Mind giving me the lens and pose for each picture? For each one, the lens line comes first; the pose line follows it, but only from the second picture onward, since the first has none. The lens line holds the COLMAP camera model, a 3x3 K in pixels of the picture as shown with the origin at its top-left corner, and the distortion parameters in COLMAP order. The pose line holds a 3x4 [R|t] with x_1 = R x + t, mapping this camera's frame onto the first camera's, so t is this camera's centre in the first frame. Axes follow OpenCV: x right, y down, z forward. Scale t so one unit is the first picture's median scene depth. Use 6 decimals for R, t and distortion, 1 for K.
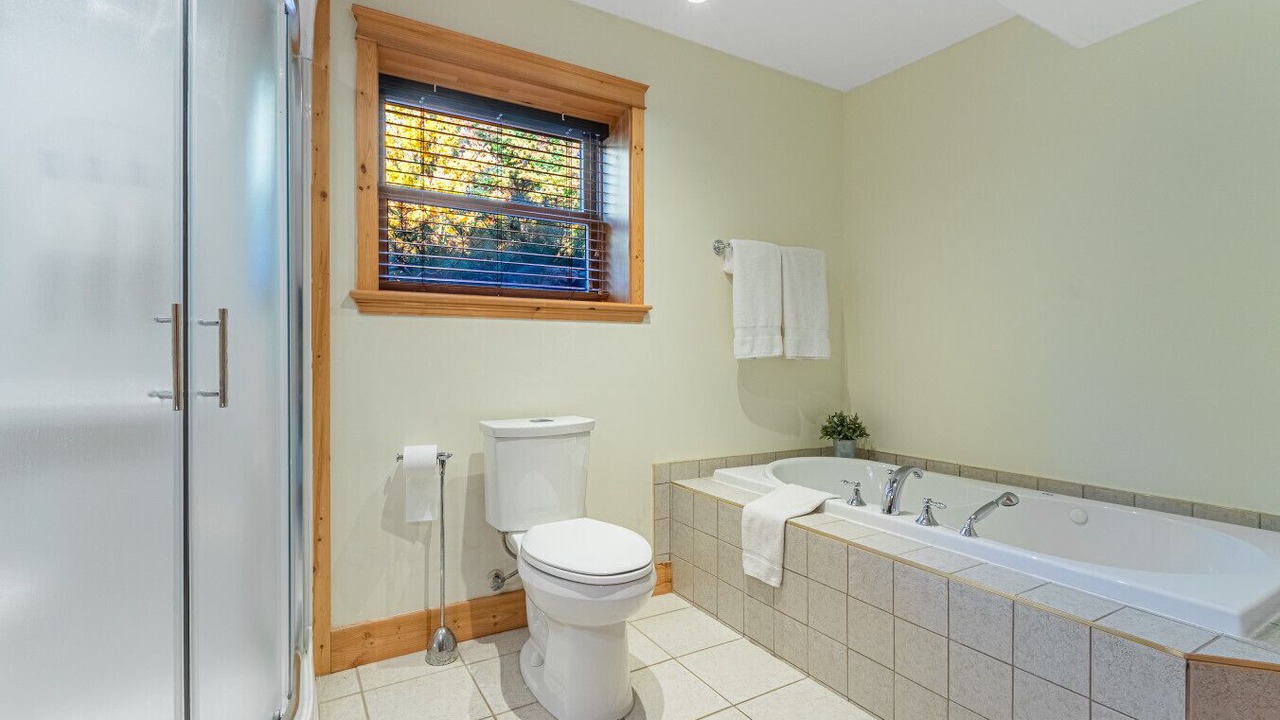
lens RADIAL K [[588.8, 0, 640.0], [0, 588.8, 360.0], [0, 0, 1]] dist [0.001293, 0.000208]
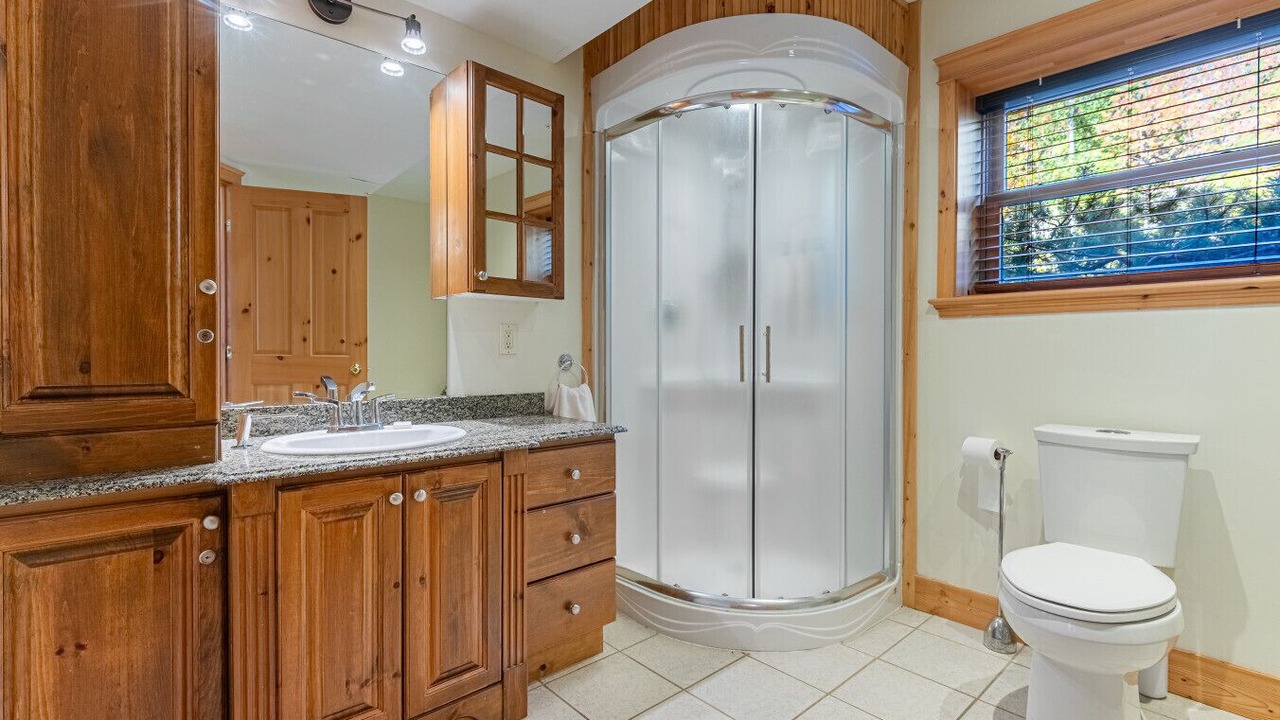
lens RADIAL K [[588.8, 0, 640.0], [0, 588.8, 360.0], [0, 0, 1]] dist [0.001293, 0.000208]
pose [[0.194199, 0.014226, -0.980859, 0.561187], [-0.009400, 0.999876, 0.012641, -0.003945], [0.980917, 0.006765, 0.194309, 0.181640]]
